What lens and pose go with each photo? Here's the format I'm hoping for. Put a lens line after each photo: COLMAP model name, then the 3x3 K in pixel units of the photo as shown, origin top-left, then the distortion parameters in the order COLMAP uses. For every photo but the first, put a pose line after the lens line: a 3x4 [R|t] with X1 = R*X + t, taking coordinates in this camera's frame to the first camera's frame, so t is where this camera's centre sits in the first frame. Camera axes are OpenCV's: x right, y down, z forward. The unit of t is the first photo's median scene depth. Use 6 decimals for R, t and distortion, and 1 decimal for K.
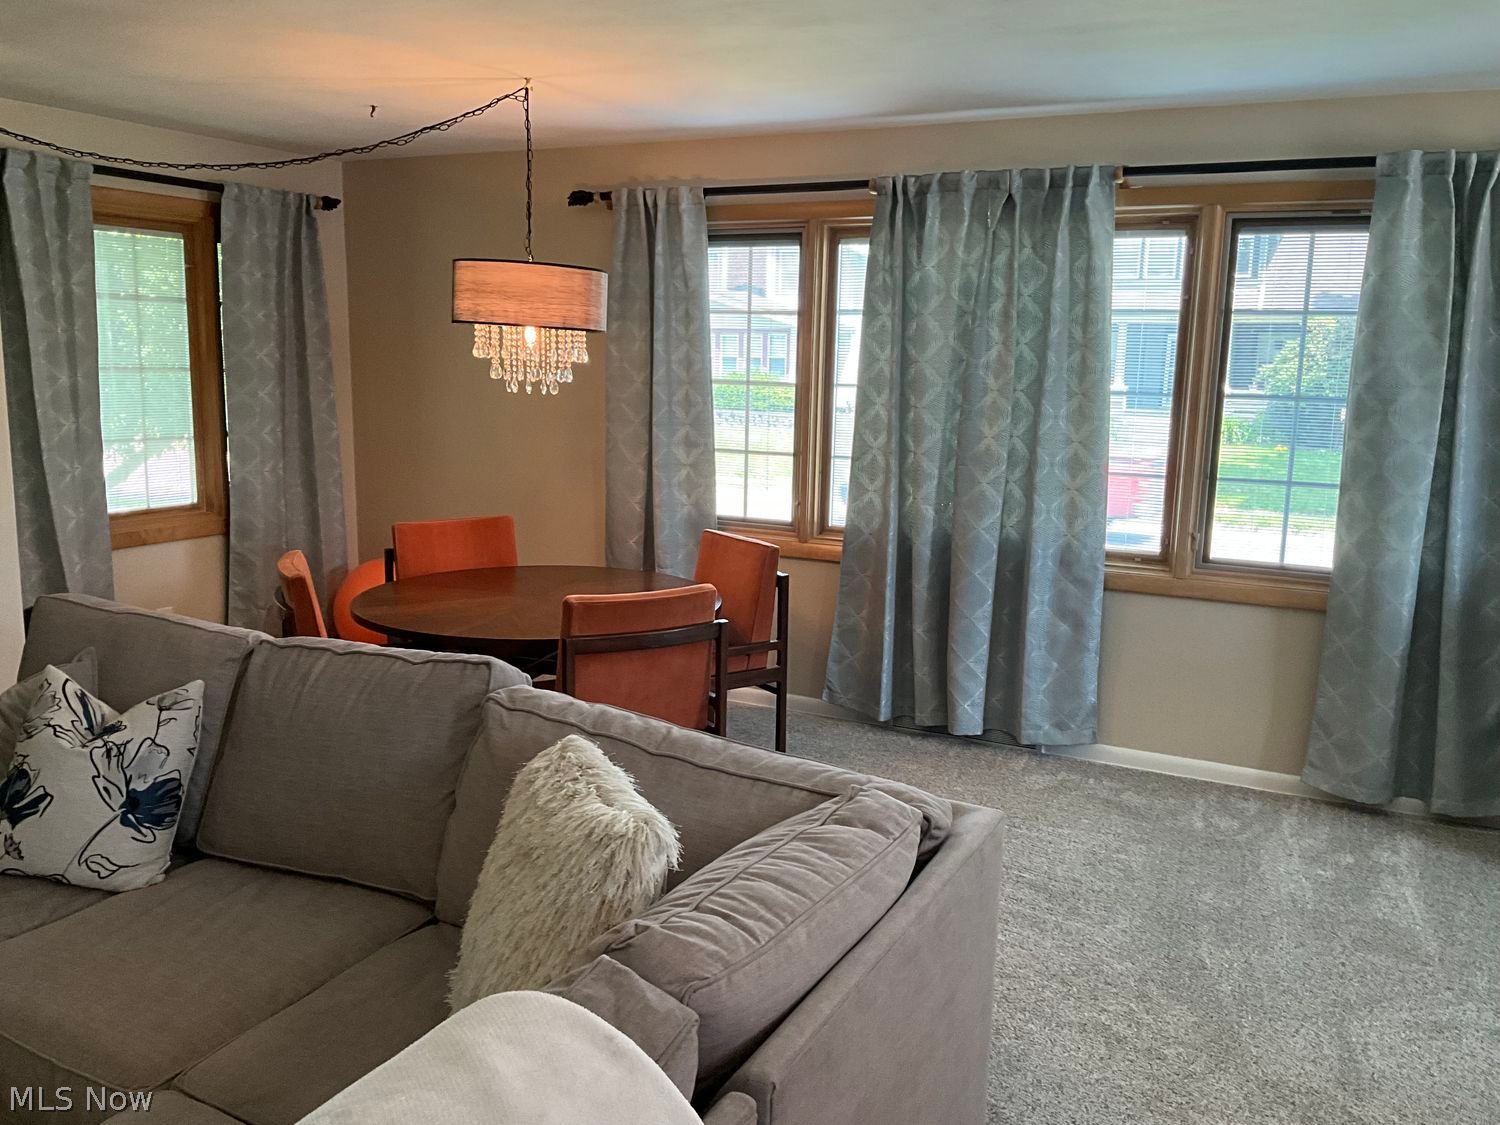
lens RADIAL K [[1231.8, 0, 743.4], [0, 1231.8, 558.2], [0, 0, 1]] dist [0.109566, -0.214896]
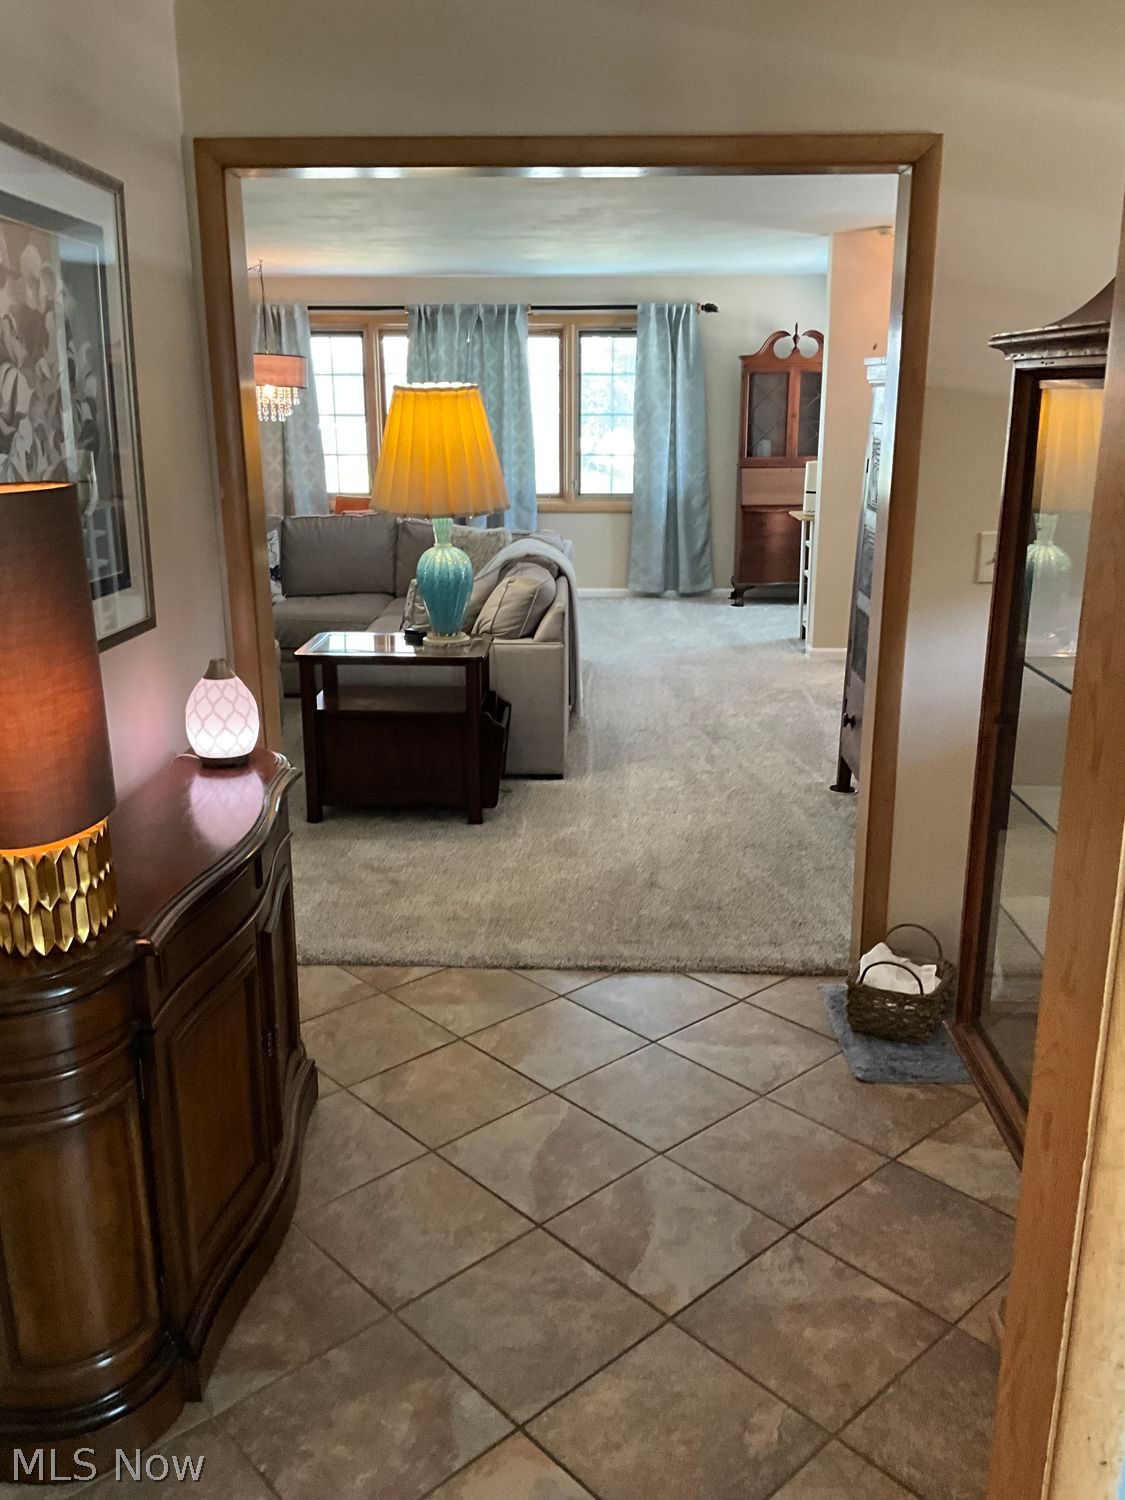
lens RADIAL K [[1231.8, 0, 566.1], [0, 1231.8, 742.9], [0, 0, 1]] dist [0.109566, -0.214896]
pose [[0.907121, -0.133737, 0.399055, -0.569111], [0.089629, 0.987806, 0.127304, 0.154120], [-0.411214, -0.079713, 0.908047, -0.980464]]
